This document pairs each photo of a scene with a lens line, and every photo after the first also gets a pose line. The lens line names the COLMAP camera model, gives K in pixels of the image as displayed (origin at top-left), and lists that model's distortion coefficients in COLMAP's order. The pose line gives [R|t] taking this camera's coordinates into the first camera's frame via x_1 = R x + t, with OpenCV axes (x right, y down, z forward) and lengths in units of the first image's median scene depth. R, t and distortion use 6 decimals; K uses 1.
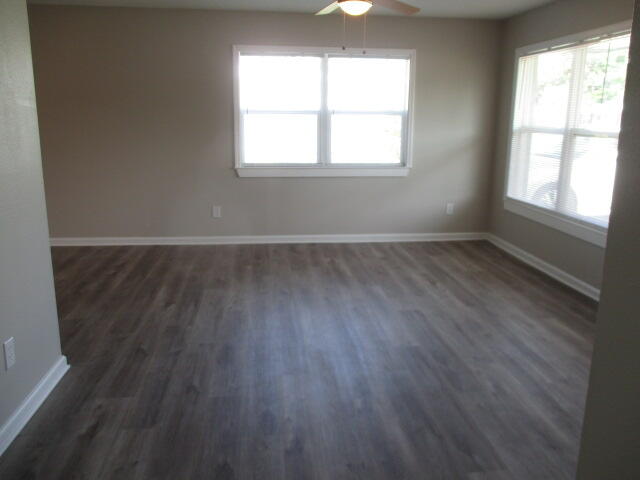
lens RADIAL K [[528.7, 0, 330.9], [0, 528.7, 243.6], [0, 0, 1]] dist [-0.041399, 0.039088]
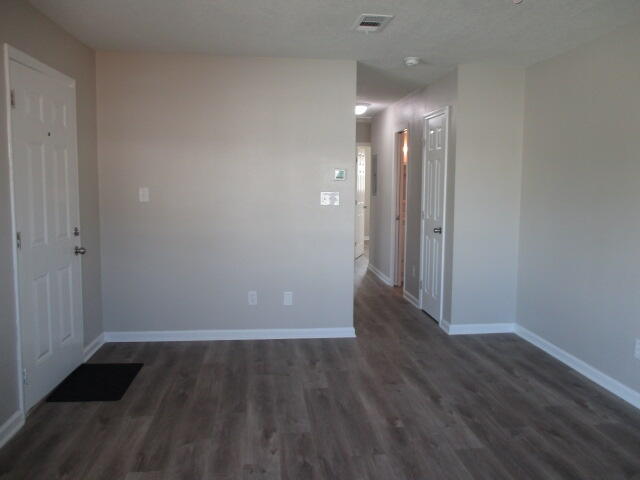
lens RADIAL K [[528.7, 0, 324.1], [0, 528.7, 239.8], [0, 0, 1]] dist [-0.041399, 0.039088]
pose [[-0.999670, -0.023035, 0.011327, 0.112422], [-0.017964, 0.942996, 0.332320, -0.243571], [-0.018336, 0.332007, -0.943099, 1.029150]]
